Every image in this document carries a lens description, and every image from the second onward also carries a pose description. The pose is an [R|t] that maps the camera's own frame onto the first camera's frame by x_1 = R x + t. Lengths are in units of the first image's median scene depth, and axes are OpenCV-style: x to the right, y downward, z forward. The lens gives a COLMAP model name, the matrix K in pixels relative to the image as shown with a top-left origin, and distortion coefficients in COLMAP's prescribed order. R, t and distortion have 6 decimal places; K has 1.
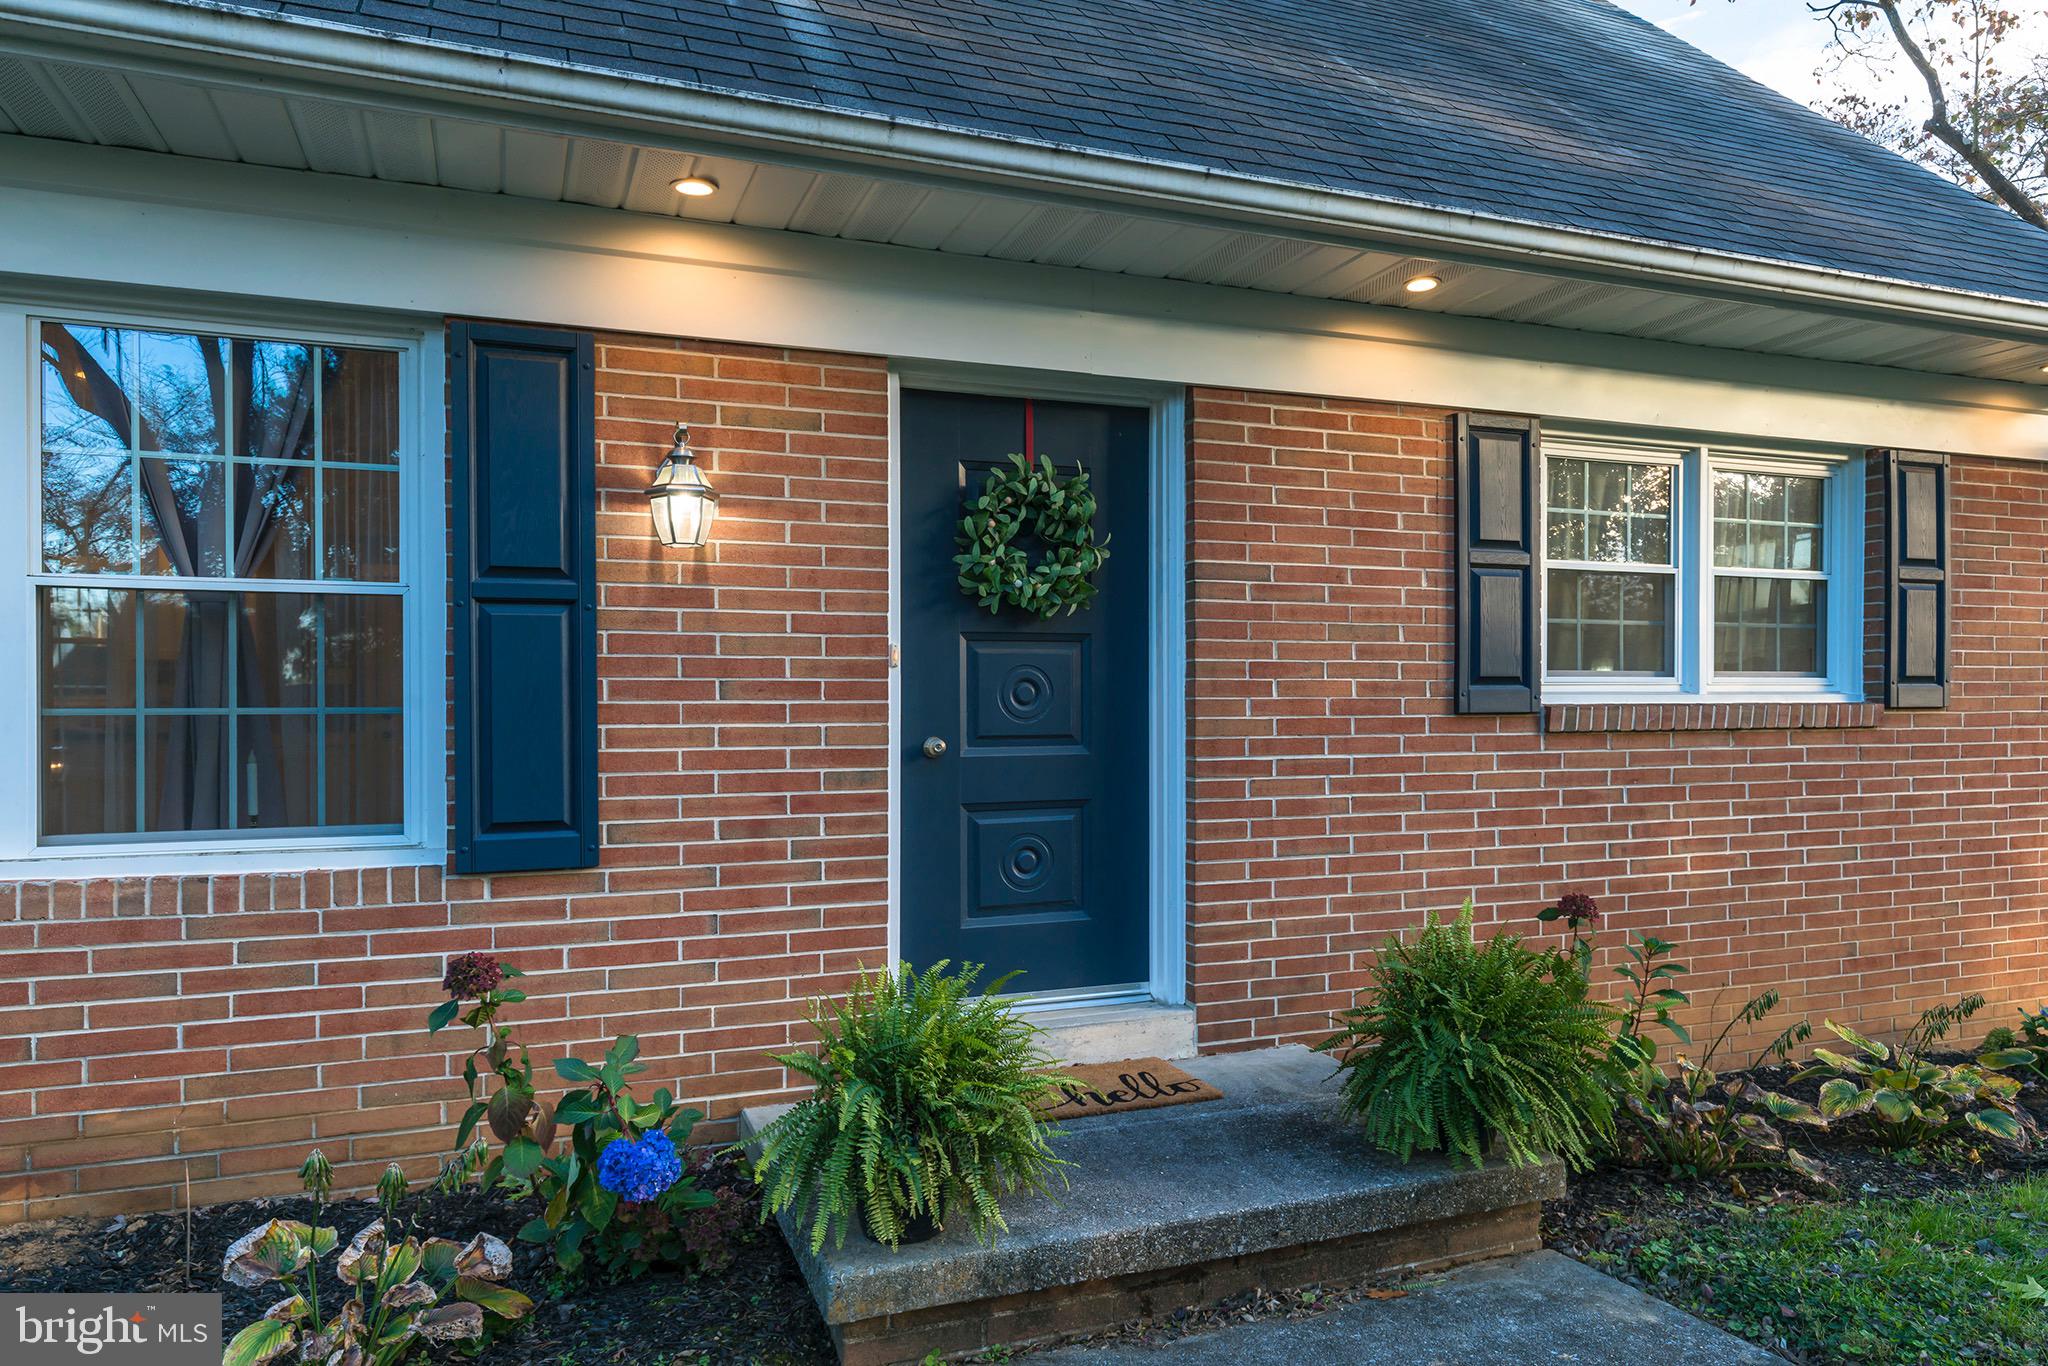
lens RADIAL K [[952.8, 0, 1016.6], [0, 952.8, 649.6], [0, 0, 1]] dist [0.001392, 0.000267]
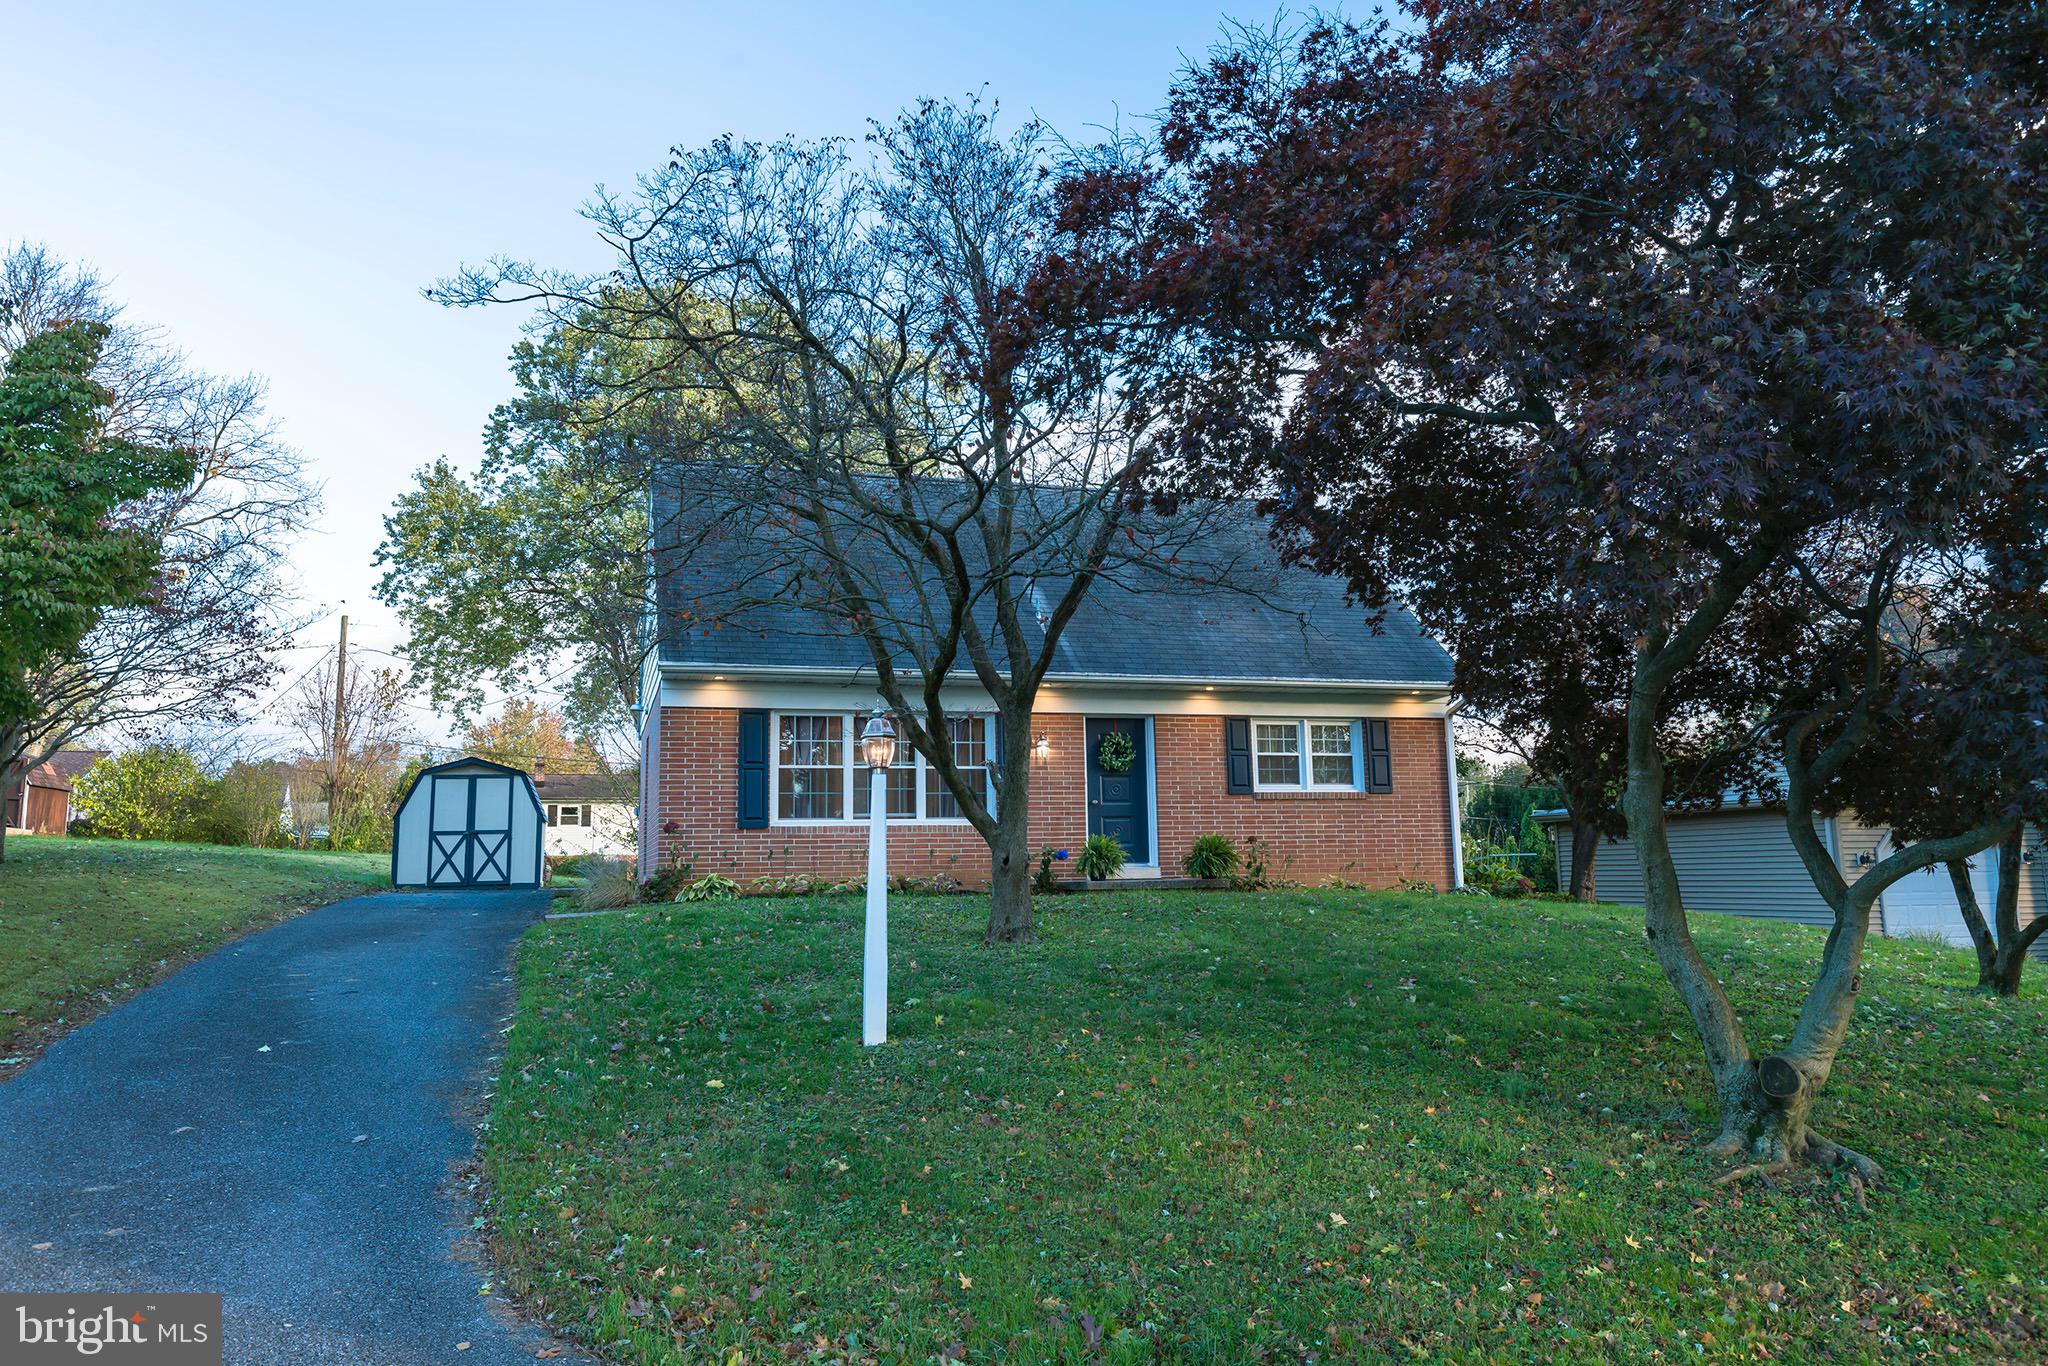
lens RADIAL K [[952.8, 0, 1016.6], [0, 952.8, 649.6], [0, 0, 1]] dist [0.001392, 0.000267]
pose [[0.996337, -0.031063, -0.079671, -0.072681], [0.016967, 0.984977, -0.171853, 0.145712], [0.083812, 0.169871, 0.981896, -3.104829]]
